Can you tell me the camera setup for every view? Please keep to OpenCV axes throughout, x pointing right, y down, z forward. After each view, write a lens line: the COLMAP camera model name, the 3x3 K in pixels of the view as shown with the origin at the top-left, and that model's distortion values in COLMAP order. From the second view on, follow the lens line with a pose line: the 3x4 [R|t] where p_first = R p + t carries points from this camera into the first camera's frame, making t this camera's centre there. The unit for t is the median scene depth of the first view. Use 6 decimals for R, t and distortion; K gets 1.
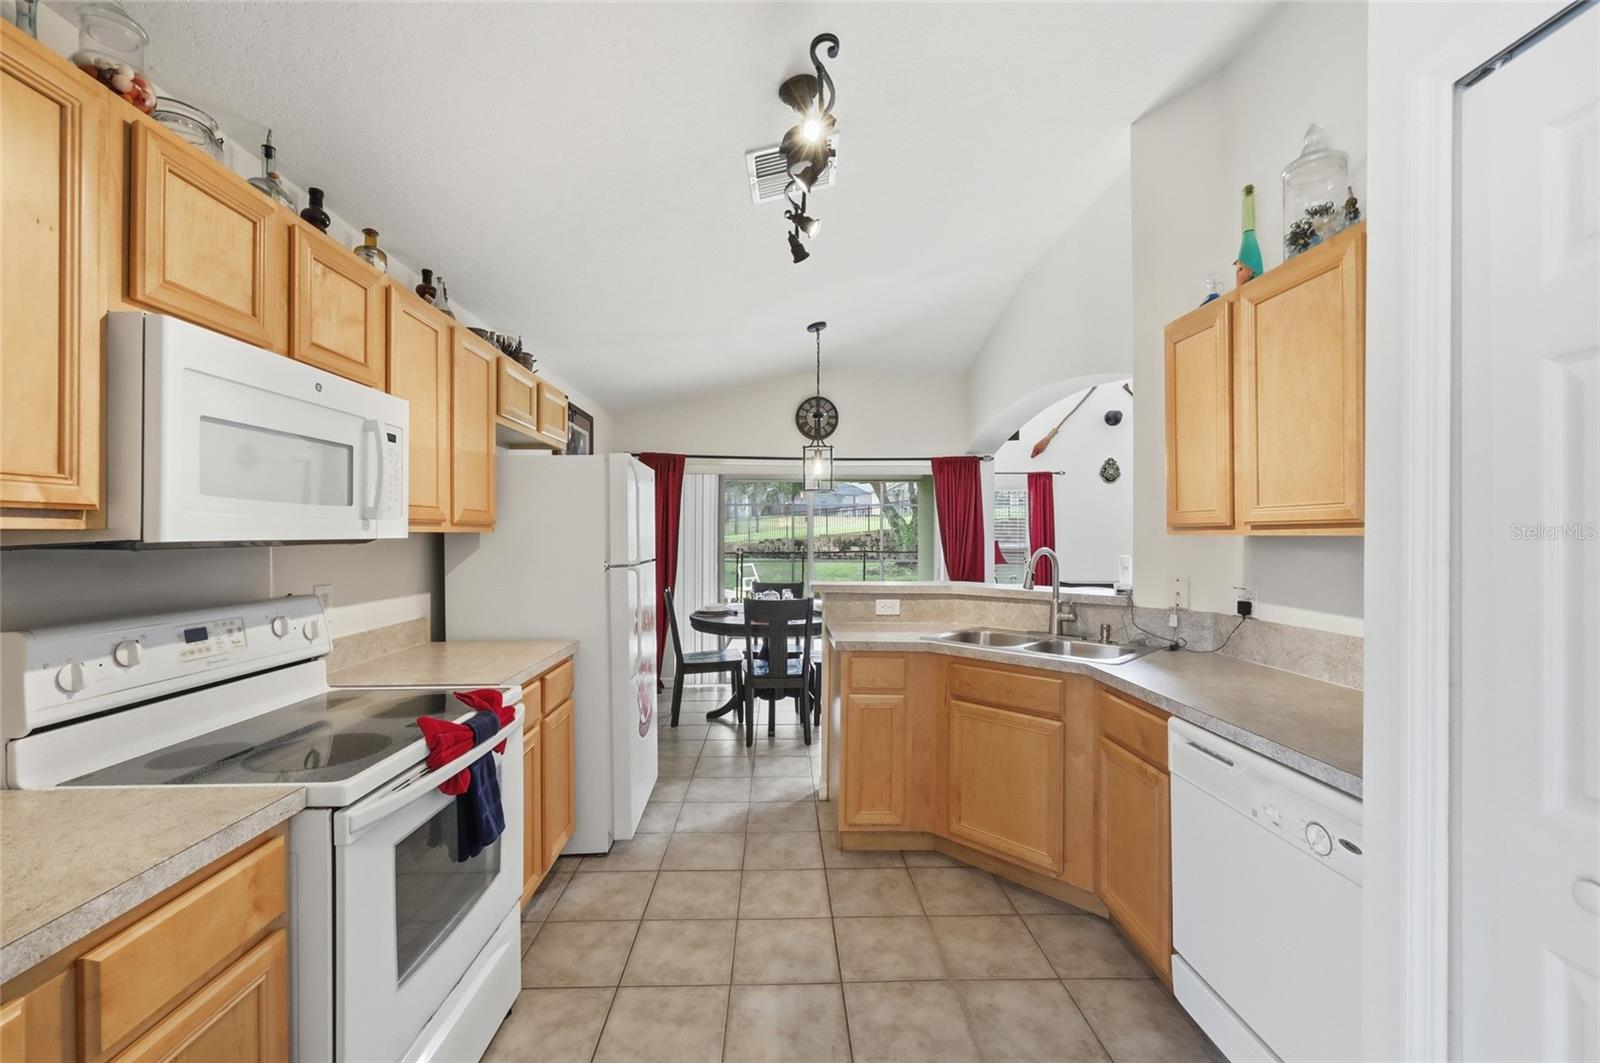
lens RADIAL K [[644.4, 0, 800.9], [0, 644.4, 536.6], [0, 0, 1]] dist [-0.011135, 0.000147]
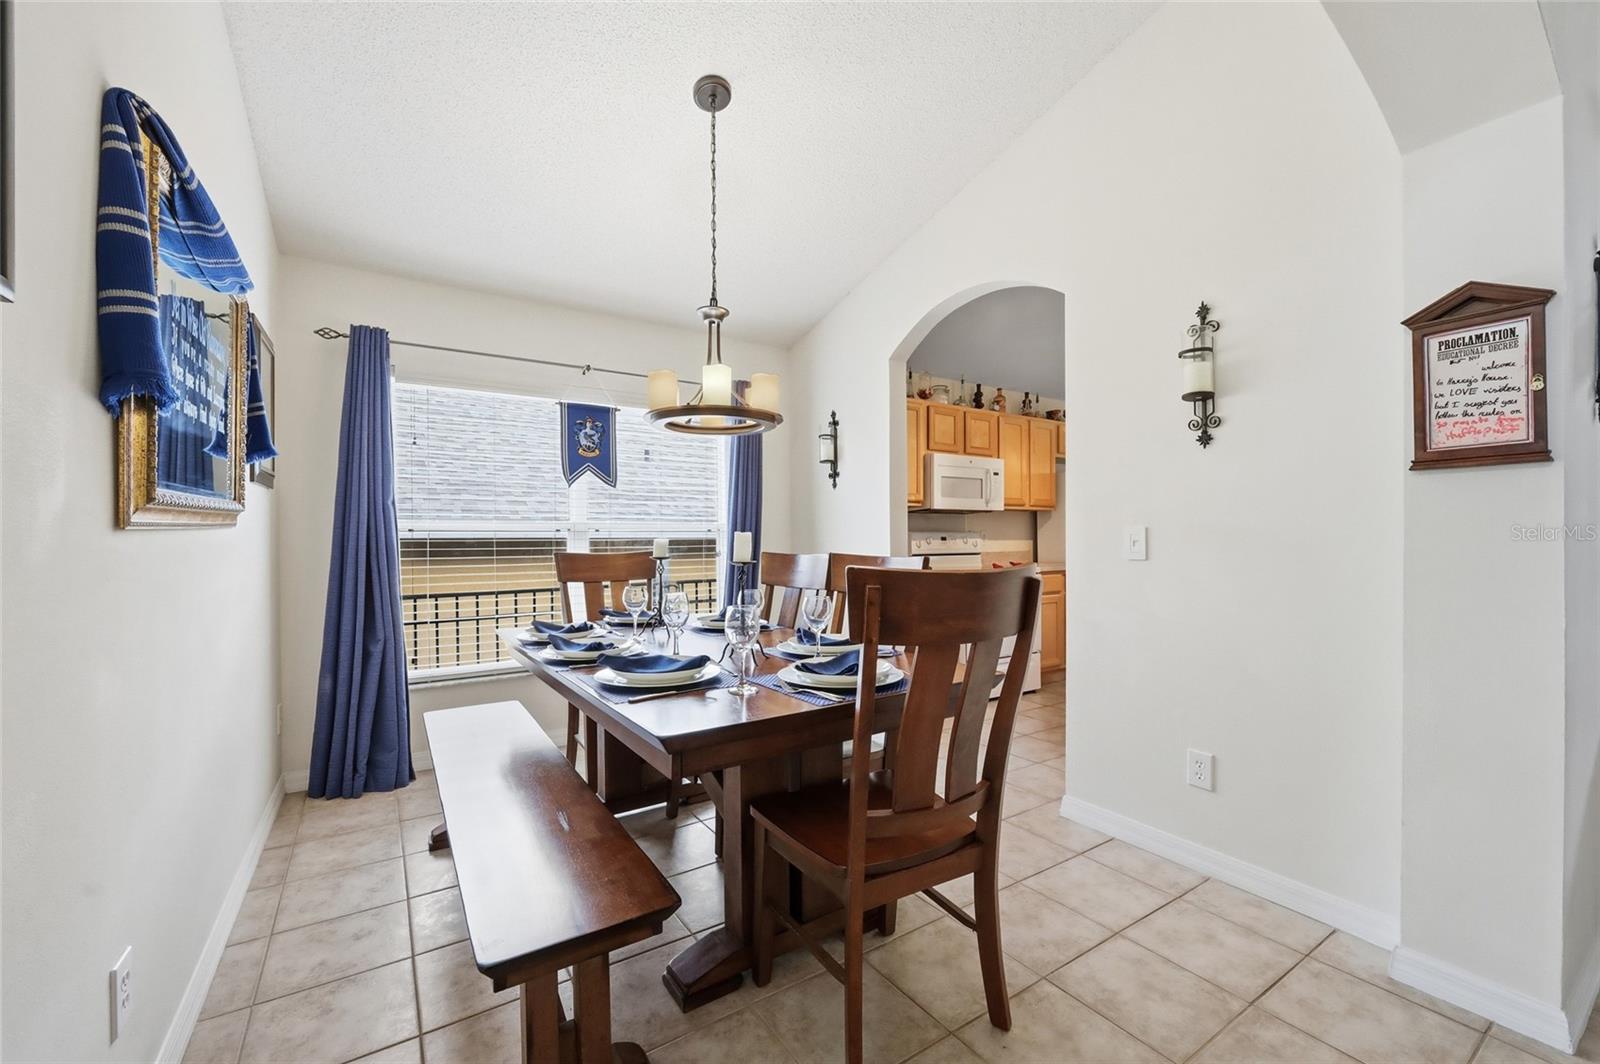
lens RADIAL K [[648.6, 0, 796.9], [0, 648.6, 539.5], [0, 0, 1]] dist [-0.002201, 0.000474]
pose [[0.515670, -0.002290, -0.856784, 1.006182], [0.003254, 0.999994, -0.000715, 0.098679], [0.856781, -0.002419, 0.515674, -0.907942]]
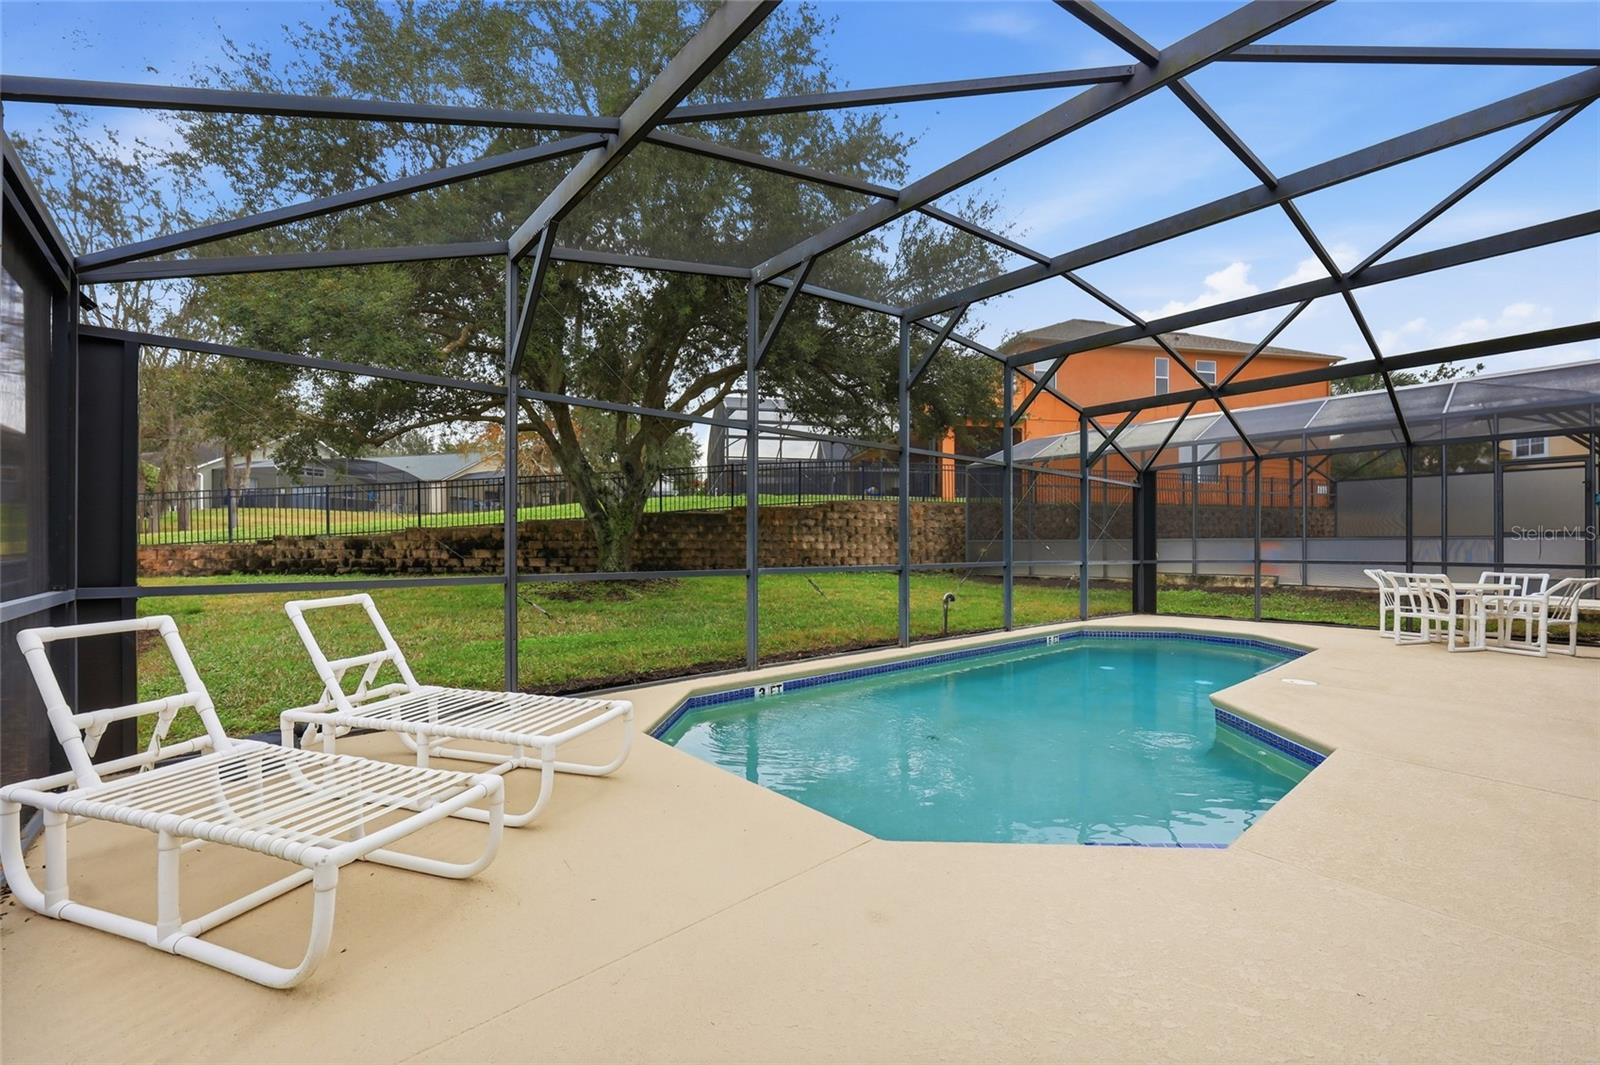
lens RADIAL K [[650.3, 0, 800.0], [0, 650.3, 532.5], [0, 0, 1]] dist [-0.000937, 0.000026]
pose [[0.774800, 0.010454, 0.632120, -0.934635], [0.003592, 0.999774, -0.020937, 0.207334], [-0.632197, 0.018493, 0.774587, 6.025881]]
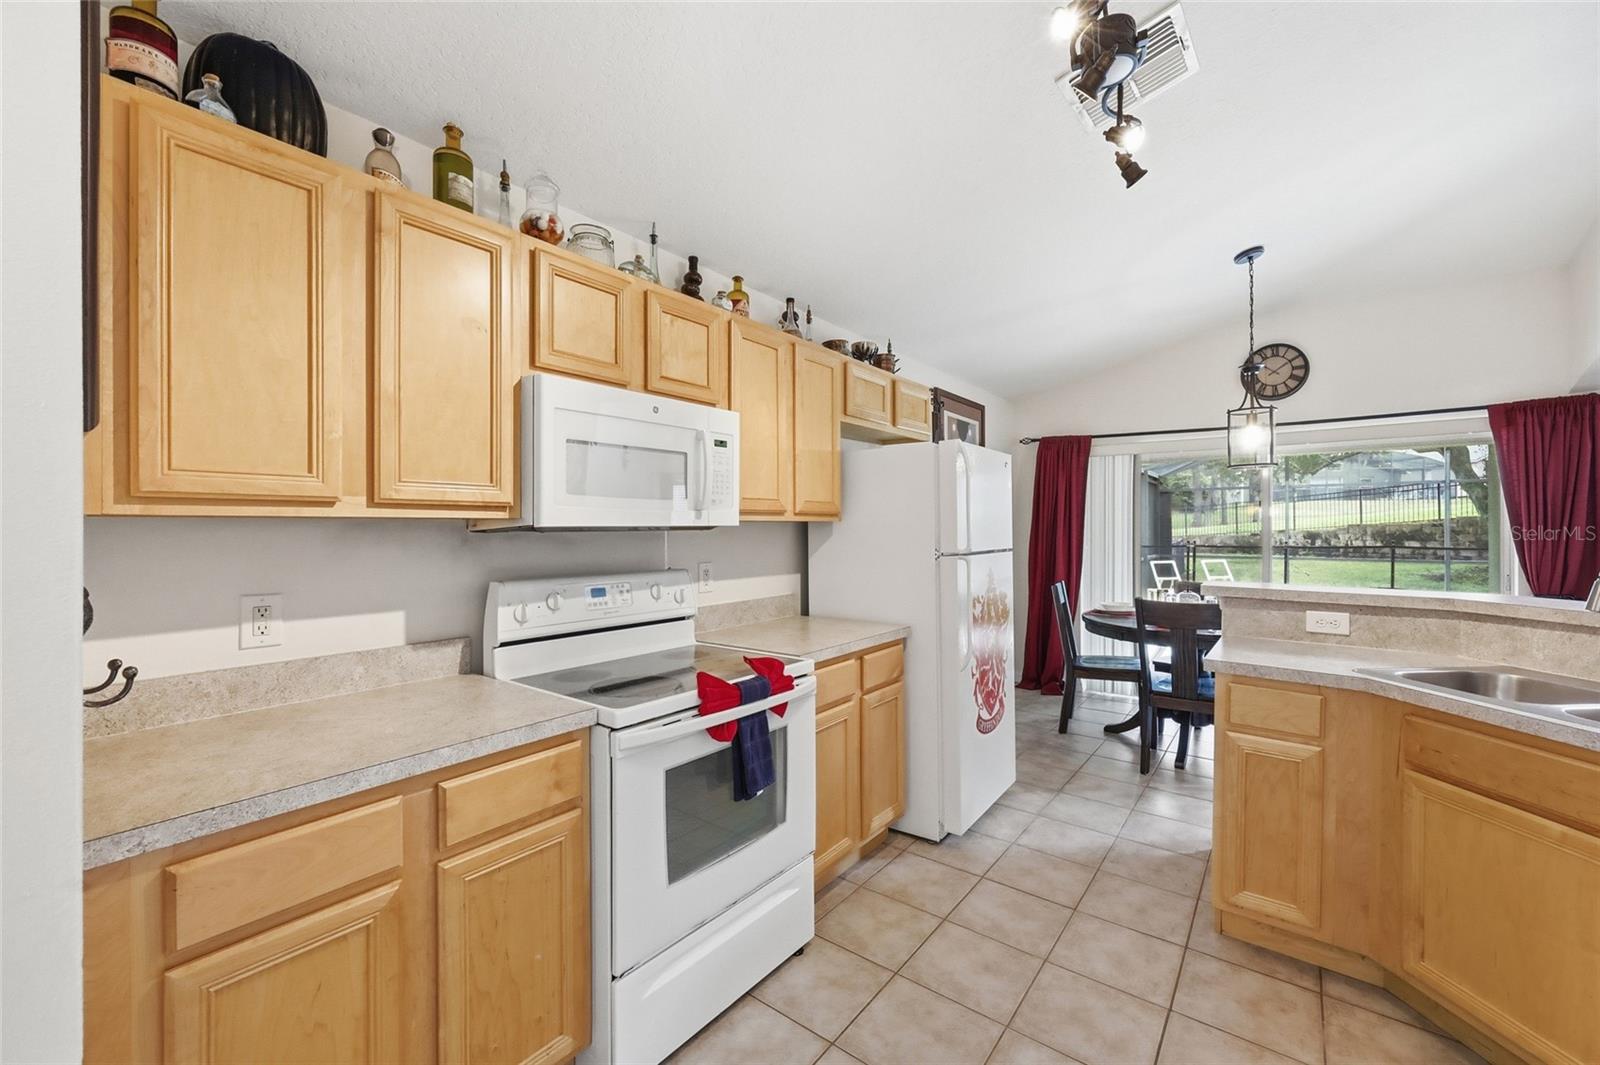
lens RADIAL K [[643.1, 0, 791.7], [0, 643.1, 529.2], [0, 0, 1]] dist [-0.007864, -0.000071]
pose [[0.765357, 0.000266, -0.643606, 0.194573], [0.001080, 0.999998, 0.001698, 0.005980], [0.643606, -0.001994, 0.765355, 0.107967]]
